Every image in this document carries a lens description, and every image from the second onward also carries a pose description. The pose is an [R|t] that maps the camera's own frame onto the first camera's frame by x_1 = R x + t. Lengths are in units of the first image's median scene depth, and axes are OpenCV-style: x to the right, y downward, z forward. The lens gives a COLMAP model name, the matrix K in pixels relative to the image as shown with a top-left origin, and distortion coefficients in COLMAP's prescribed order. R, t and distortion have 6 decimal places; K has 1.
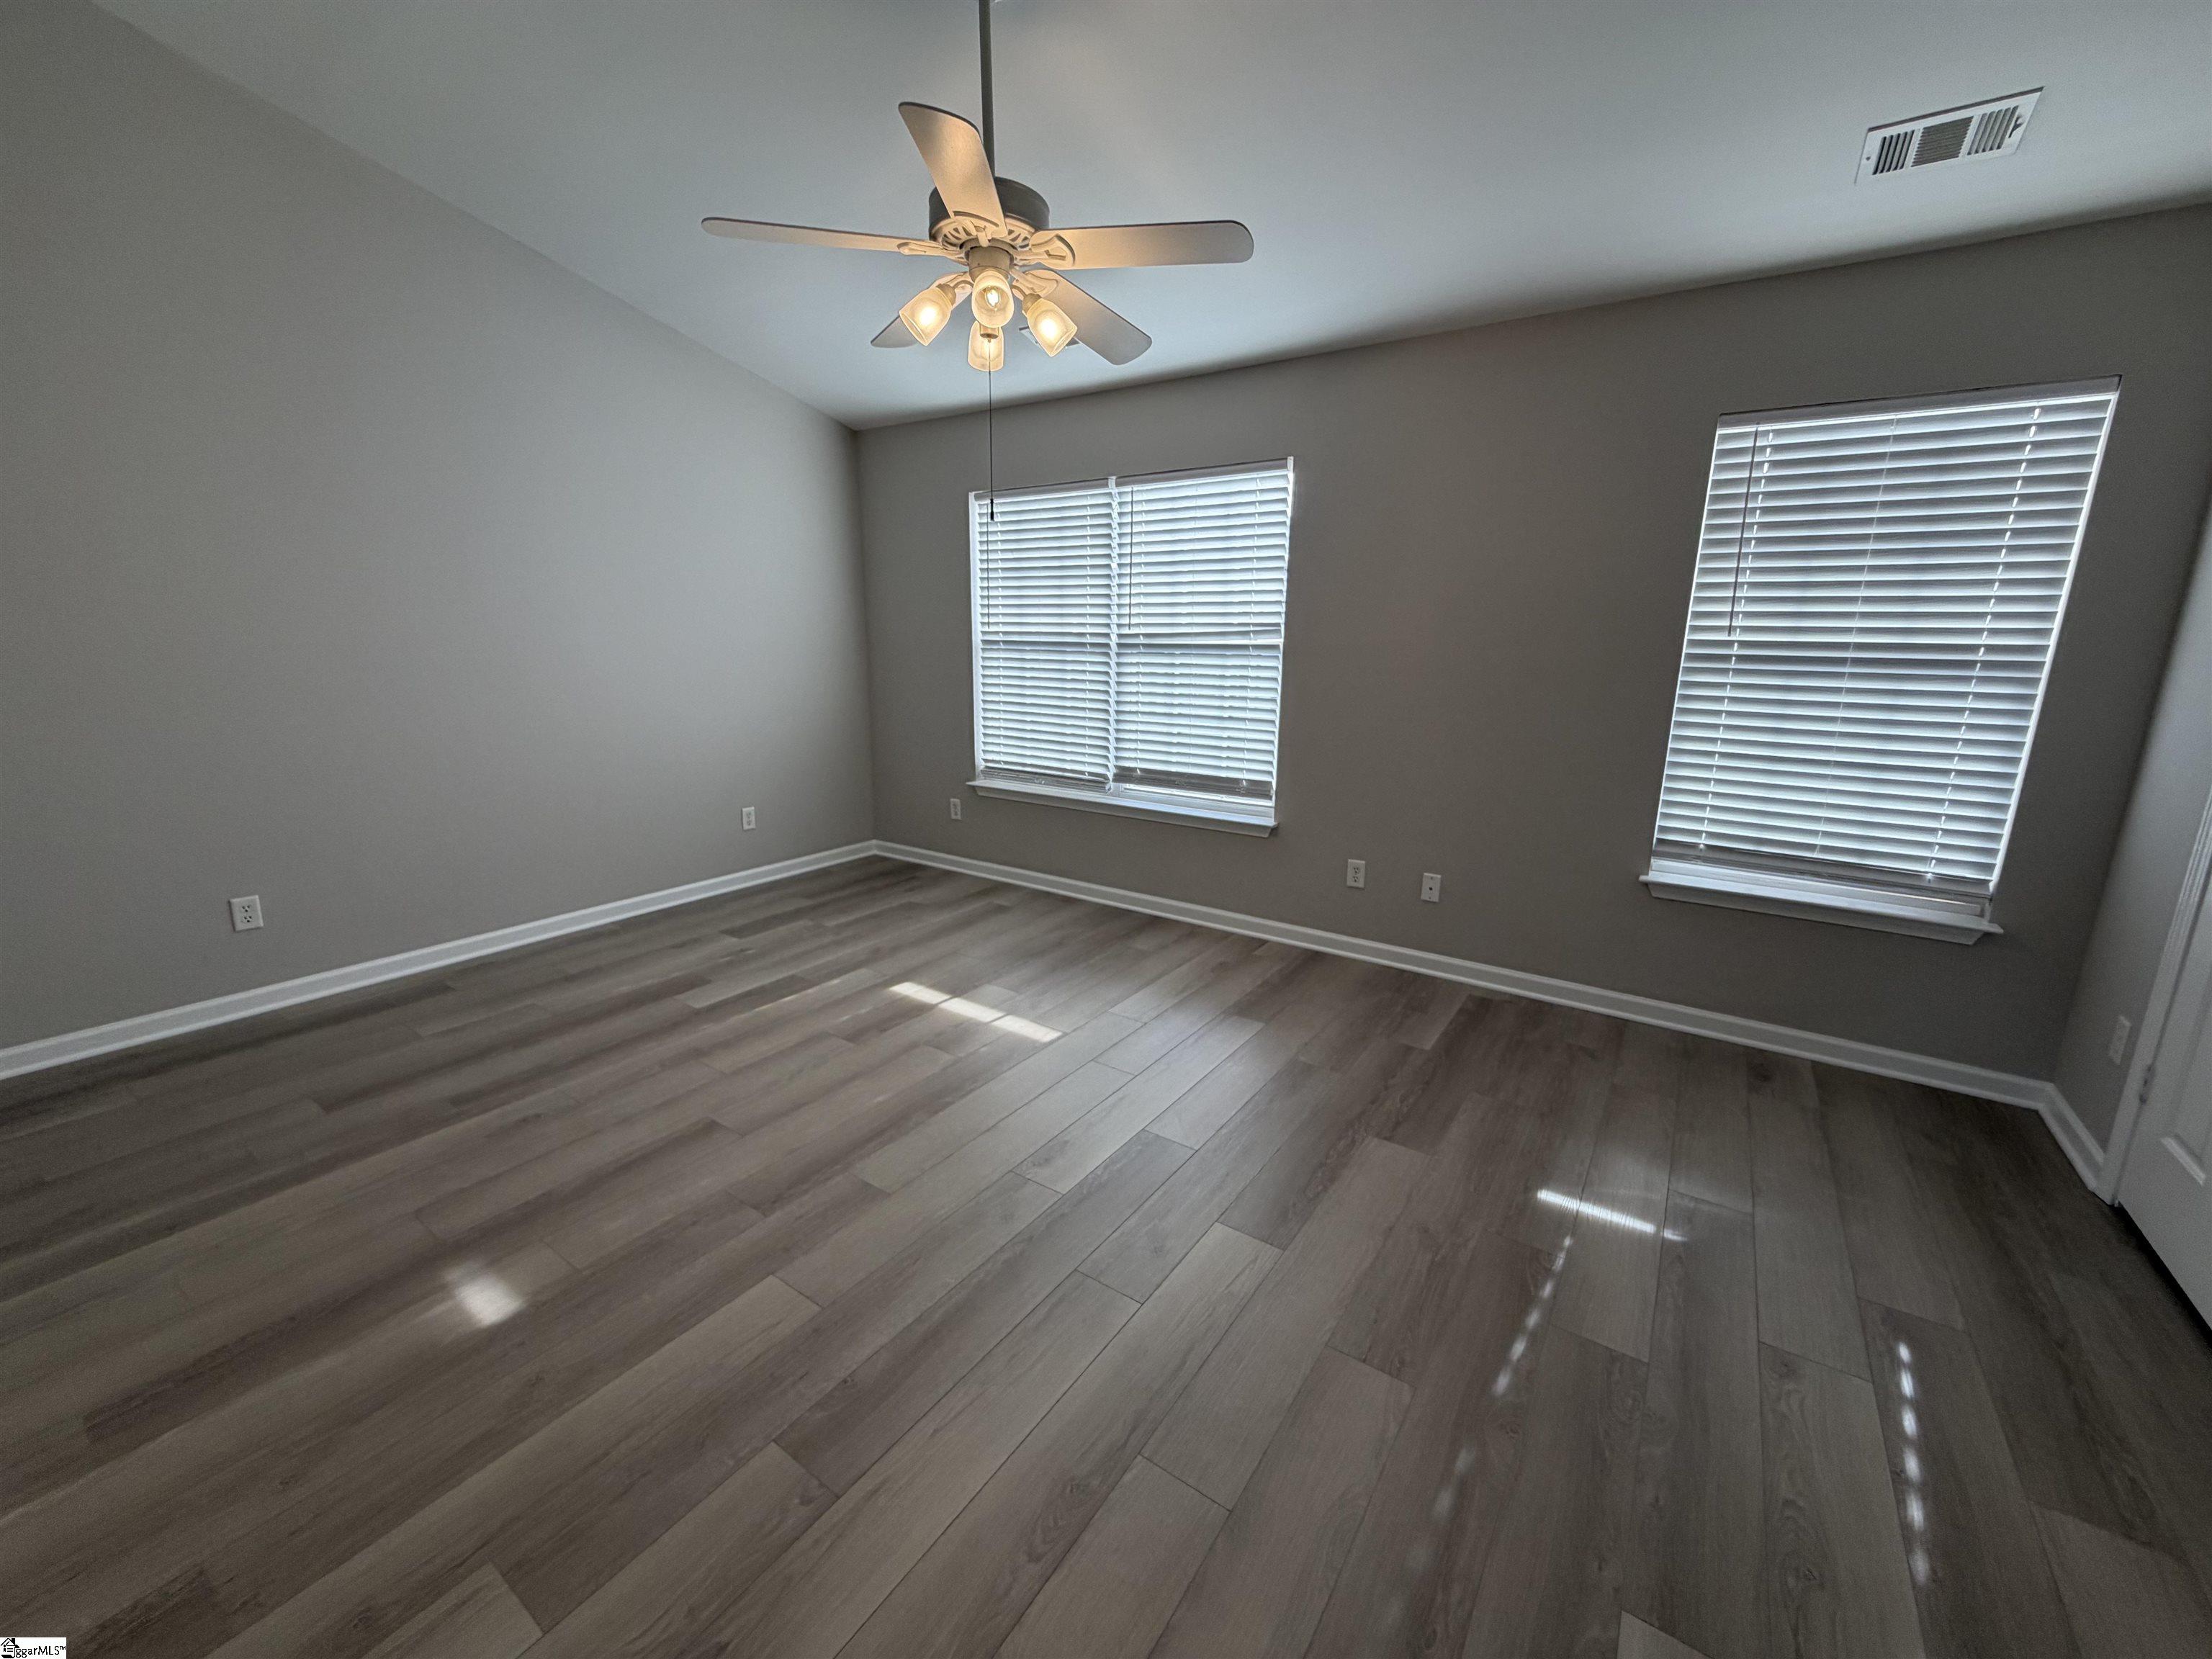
lens RADIAL K [[883.8, 0, 1093.5], [0, 883.8, 831.3], [0, 0, 1]] dist [-0.000235, -0.000058]
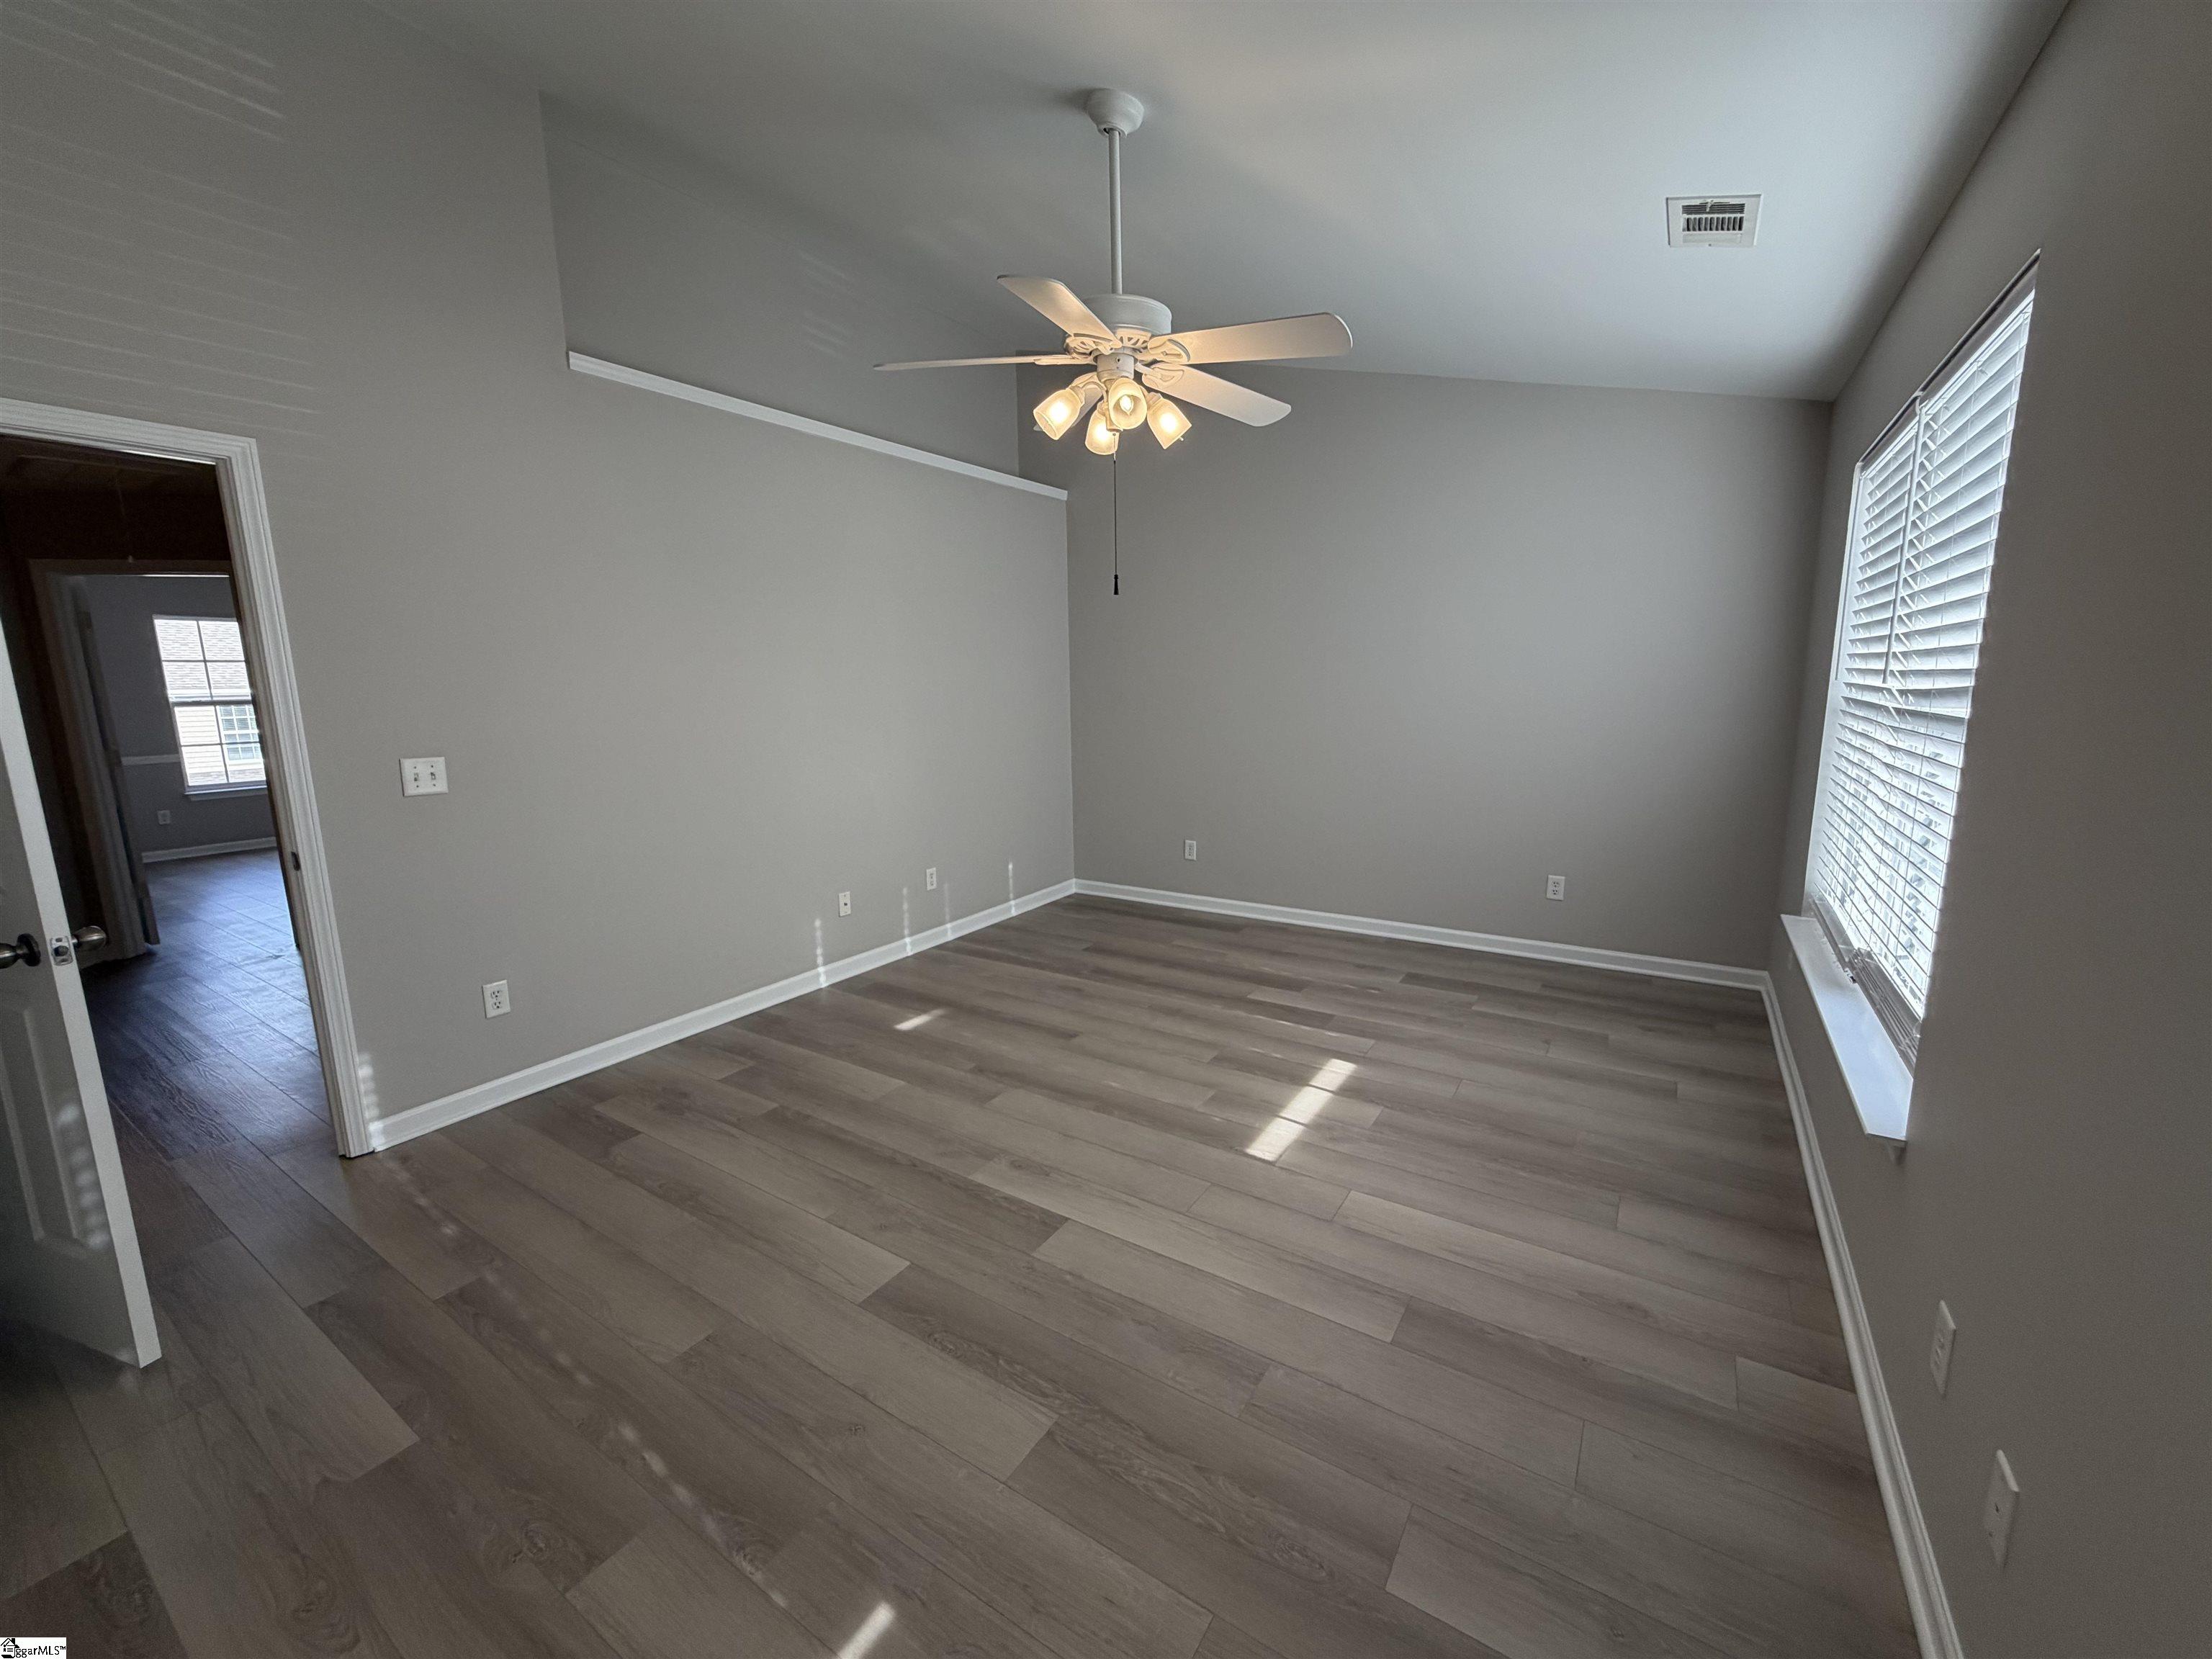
lens RADIAL K [[881.3, 0, 1098.9], [0, 881.3, 829.4], [0, 0, 1]] dist [0.000463, -0.000001]
pose [[0.031405, 0.160803, -0.986487, 0.830476], [-0.208176, 0.966381, 0.150898, -0.191916], [0.977587, 0.200624, 0.063824, 0.802524]]
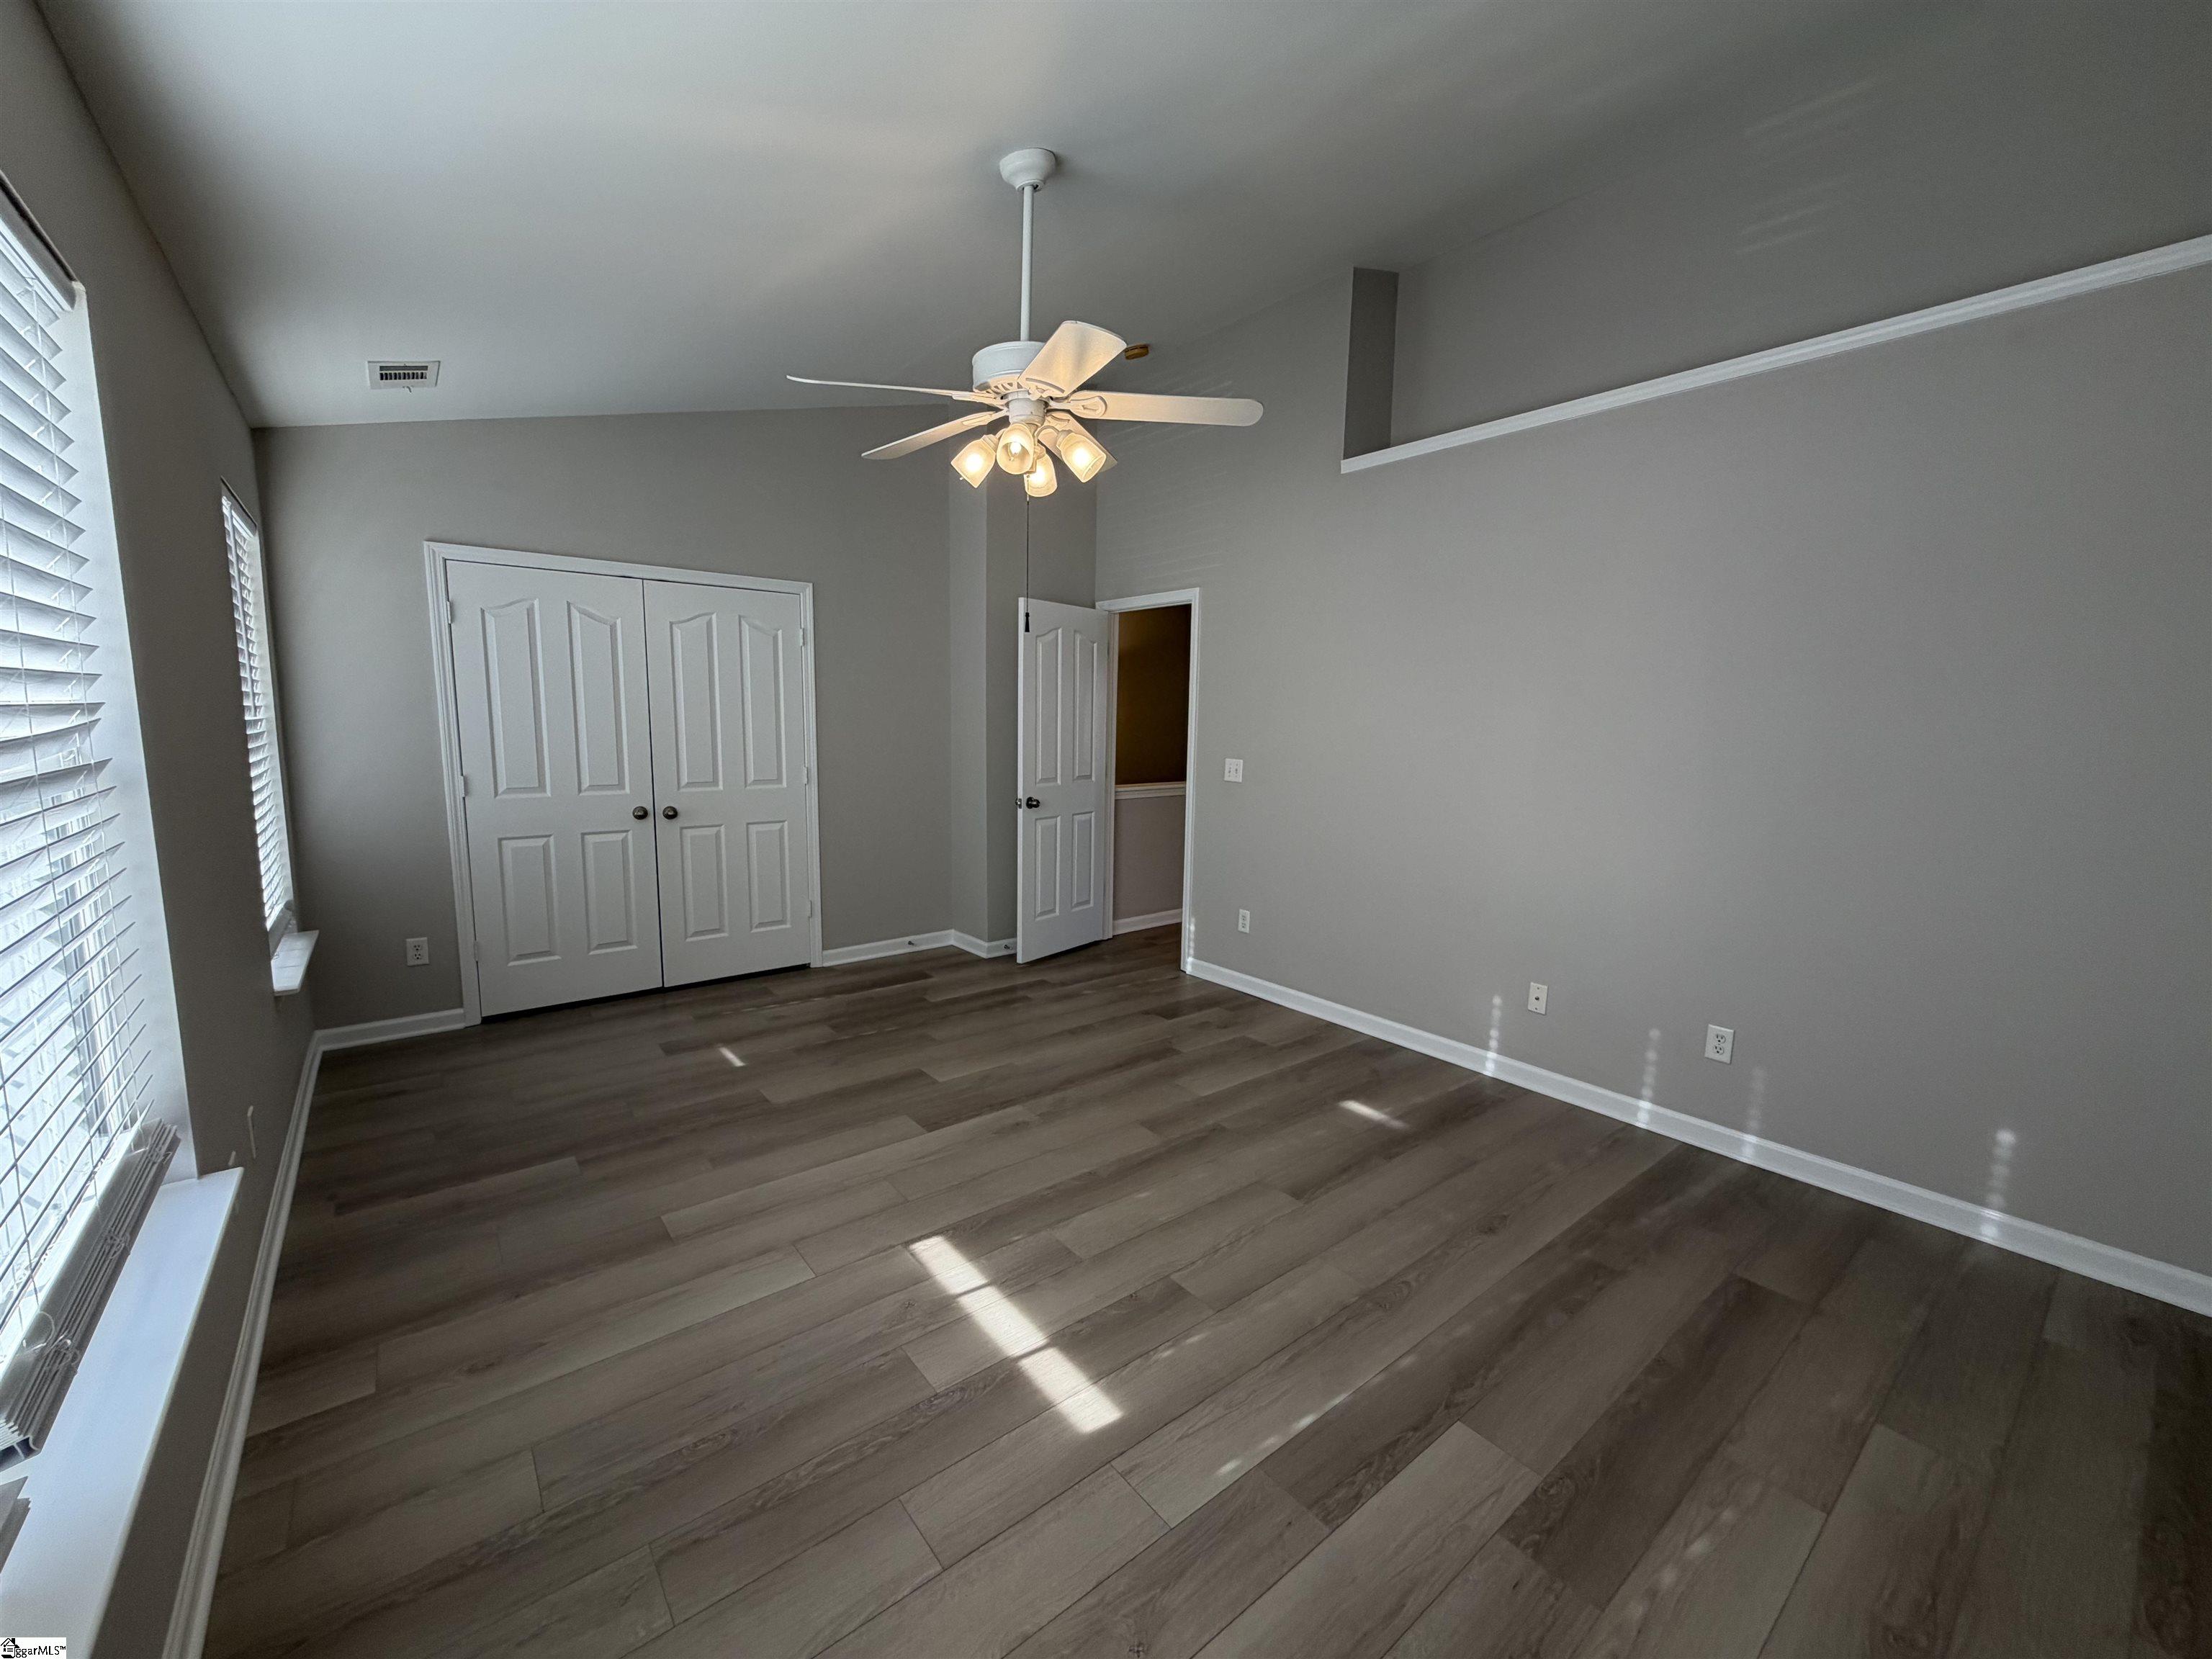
lens RADIAL K [[881.3, 0, 1098.9], [0, 881.3, 829.4], [0, 0, 1]] dist [0.000463, -0.000001]
pose [[-0.958932, -0.059142, 0.277403, -0.428818], [0.040561, 0.939375, 0.340485, -0.407302], [-0.280723, 0.337754, -0.898397, 1.696467]]
